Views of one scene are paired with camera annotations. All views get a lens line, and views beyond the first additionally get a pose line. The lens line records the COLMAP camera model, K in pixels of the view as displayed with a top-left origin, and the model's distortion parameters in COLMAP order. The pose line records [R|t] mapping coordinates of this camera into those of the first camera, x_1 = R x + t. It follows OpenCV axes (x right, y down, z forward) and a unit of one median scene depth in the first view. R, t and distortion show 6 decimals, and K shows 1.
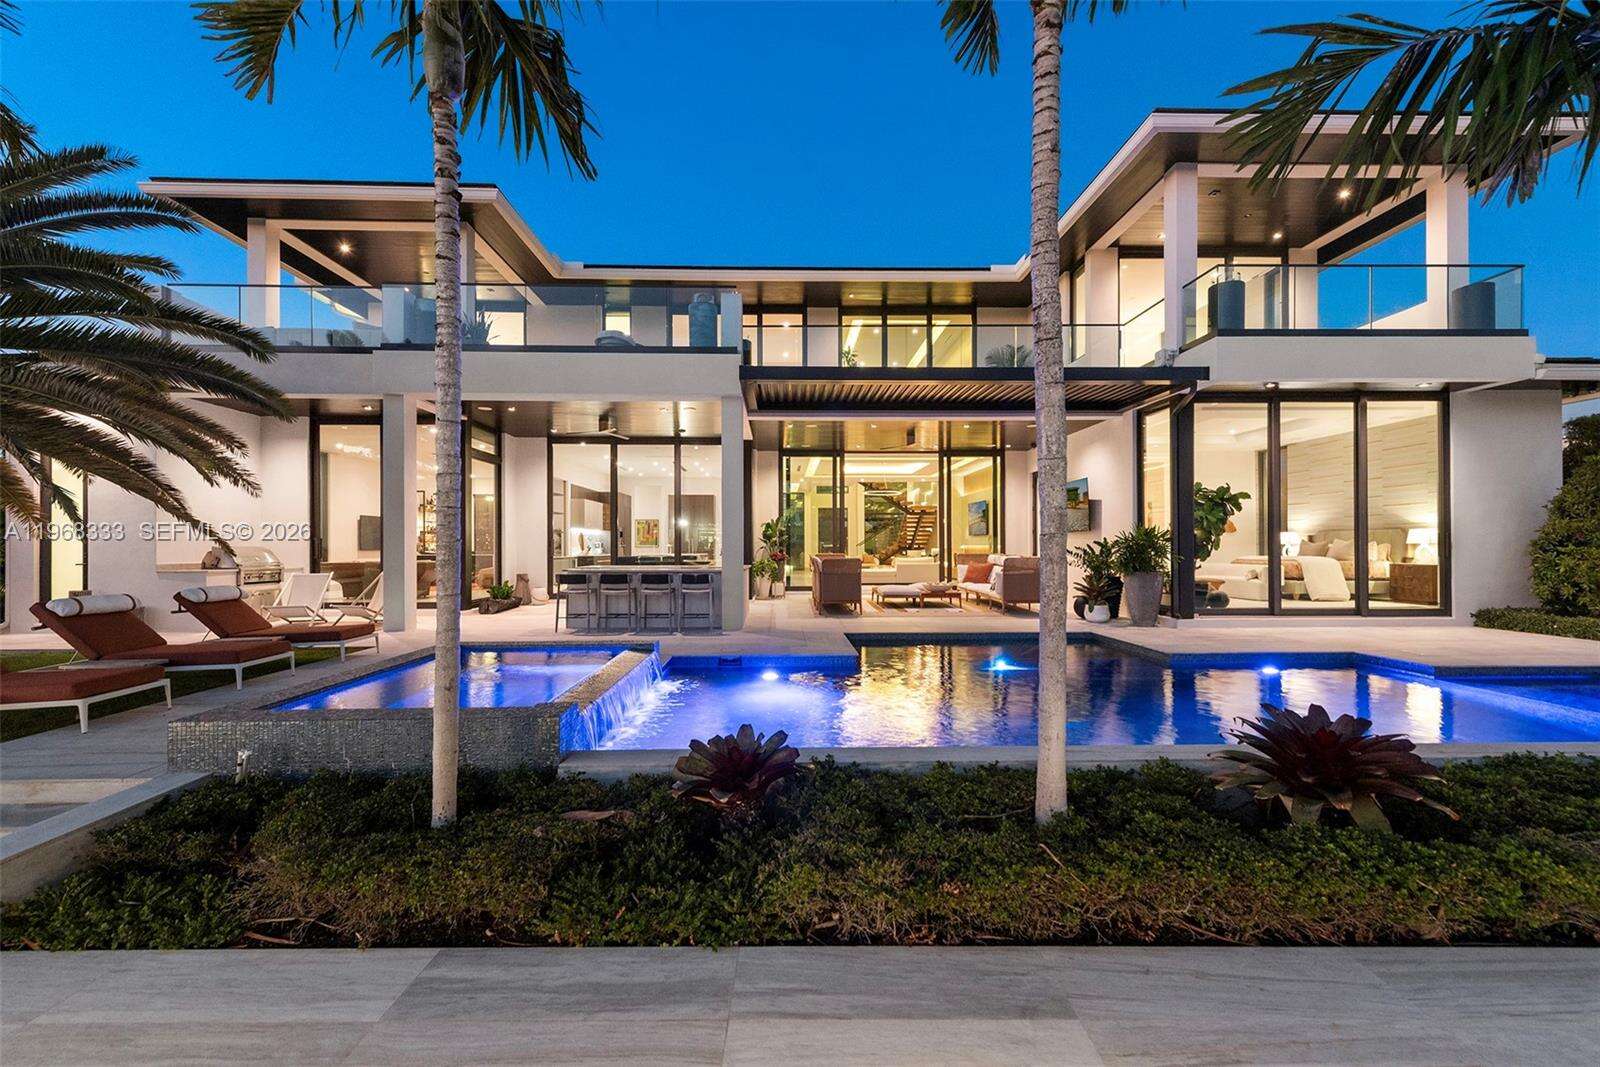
lens RADIAL K [[630.9, 0, 797.9], [0, 630.9, 536.0], [0, 0, 1]] dist [0.009996, -0.000112]
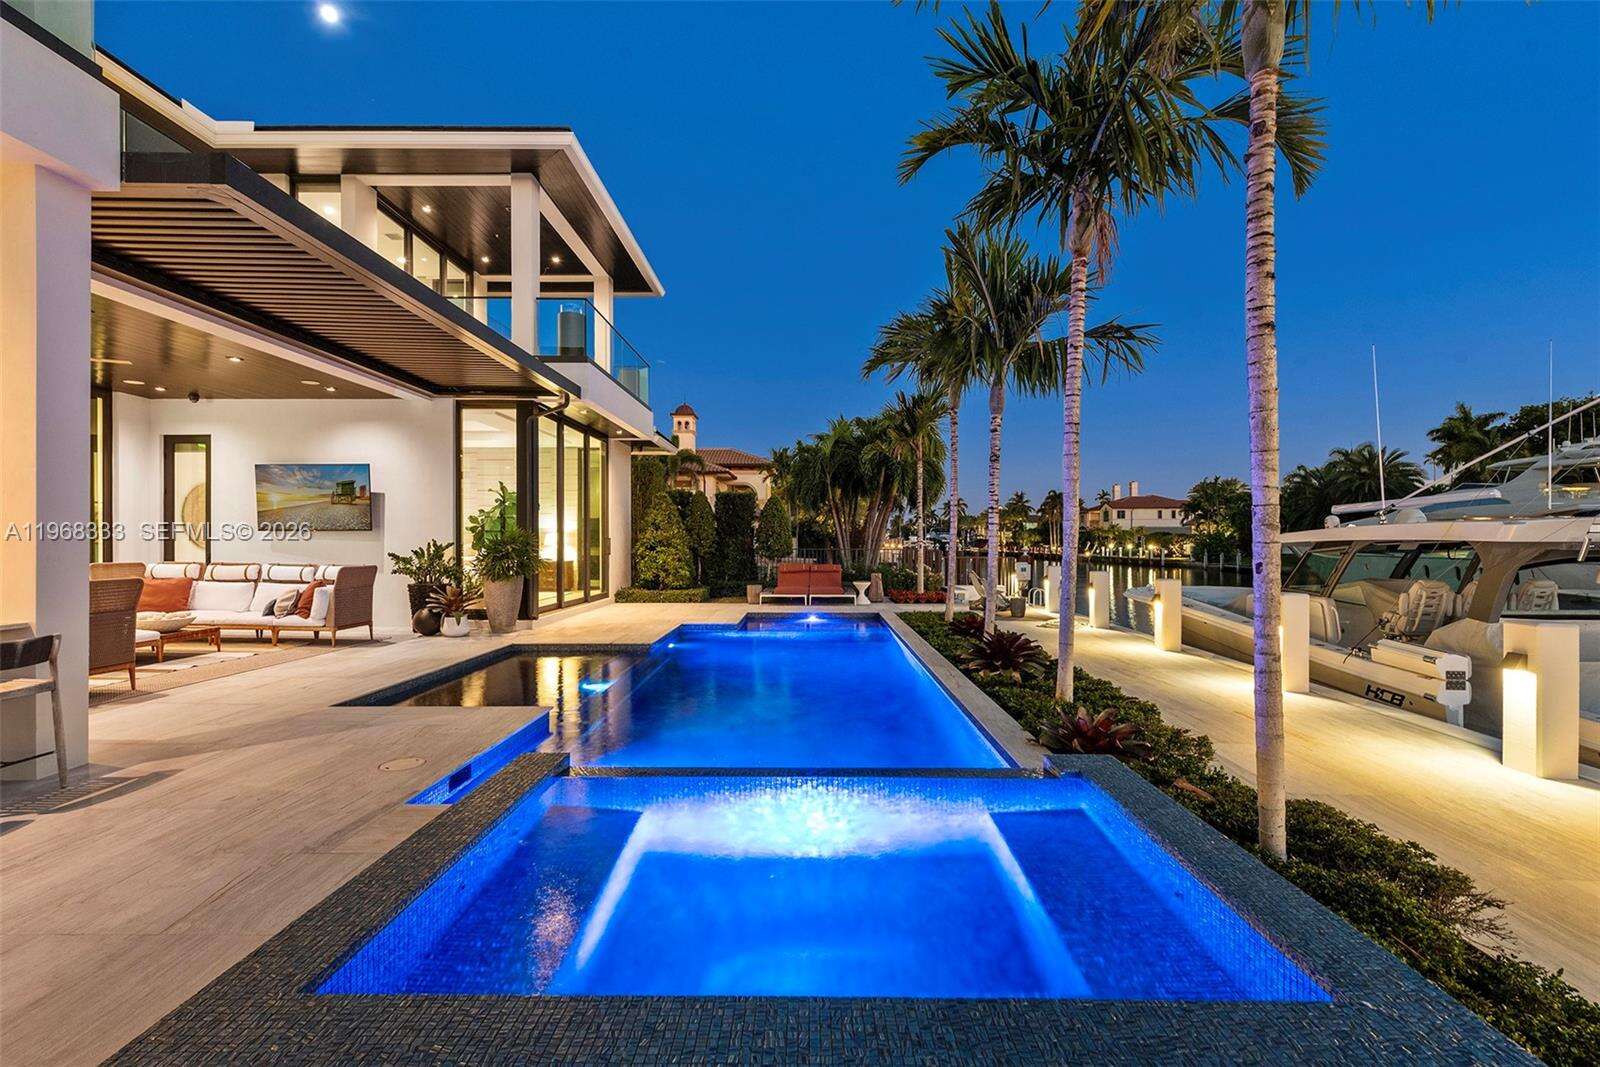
lens RADIAL K [[712.4, 0, 816.0], [0, 712.4, 539.5], [0, 0, 1]] dist [0.001991, 0.000365]
pose [[0.024006, 0.005325, 0.999698, -0.513776], [-0.012699, 0.999907, -0.005021, 0.001027], [-0.999631, -0.012575, 0.024072, 0.501077]]
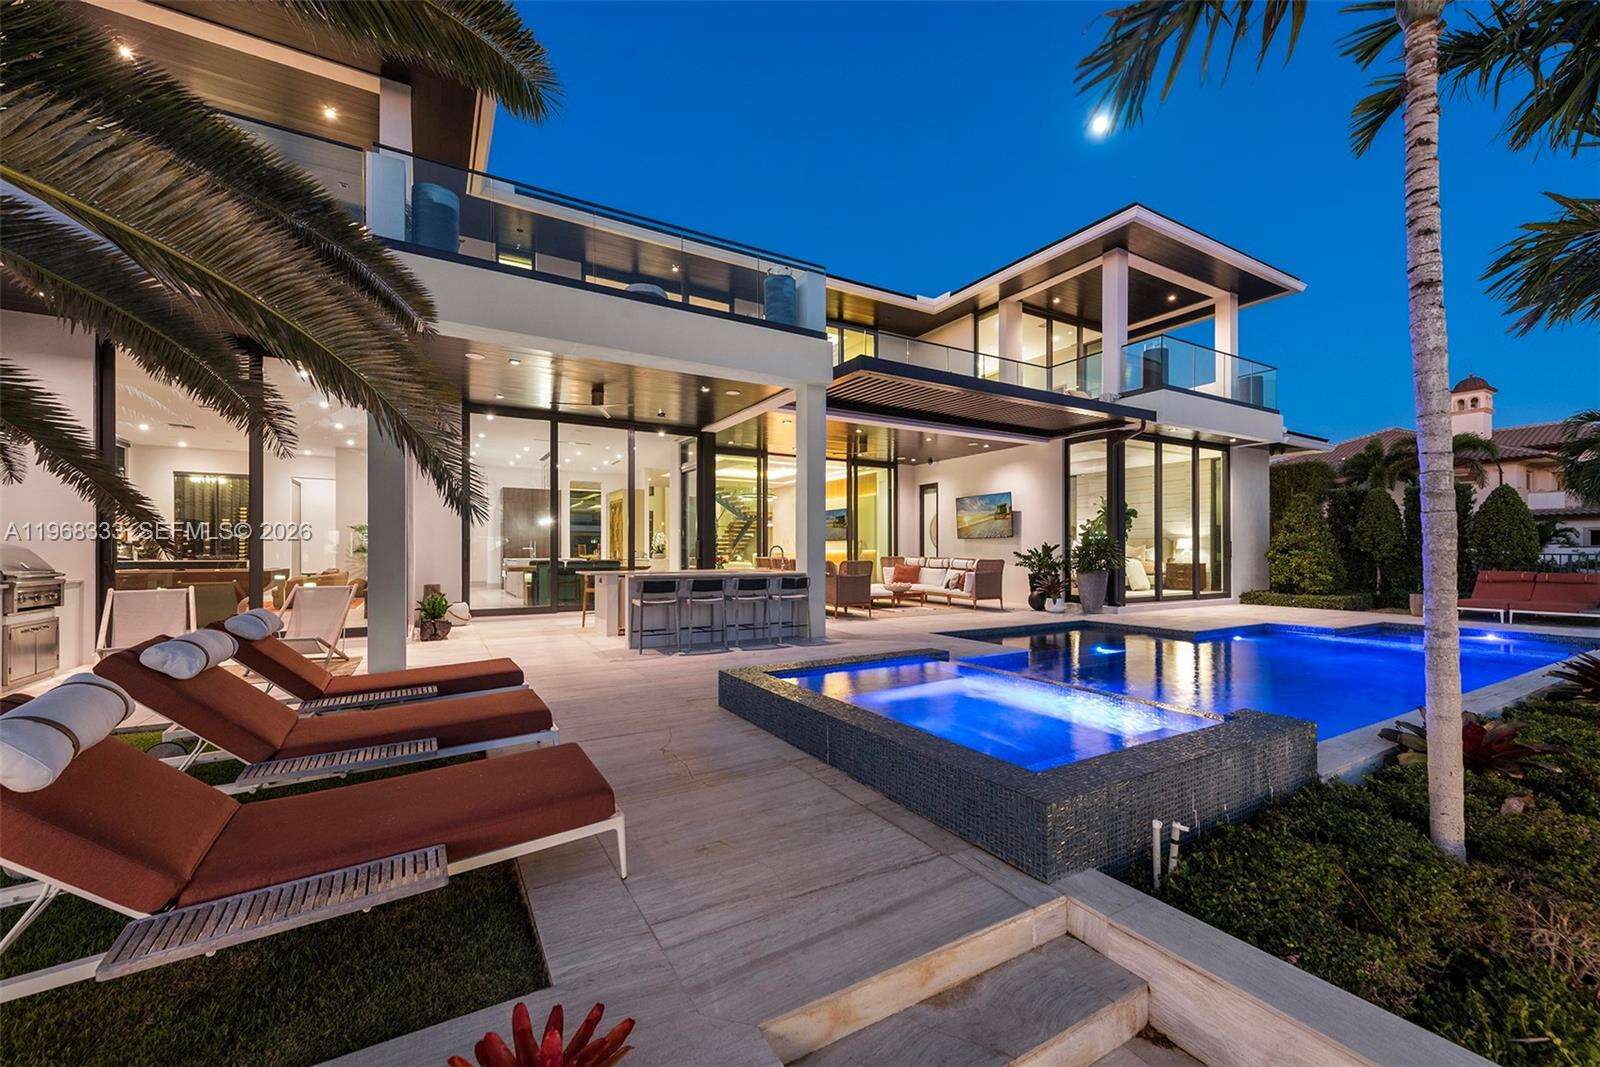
lens RADIAL K [[630.9, 0, 797.1], [0, 630.9, 546.7], [0, 0, 1]] dist [0.009996, -0.000112]
pose [[0.876889, 0.006449, 0.480650, -0.549199], [-0.008107, 0.999966, 0.001374, 0.014145], [-0.480625, -0.005102, 0.876912, 0.194018]]
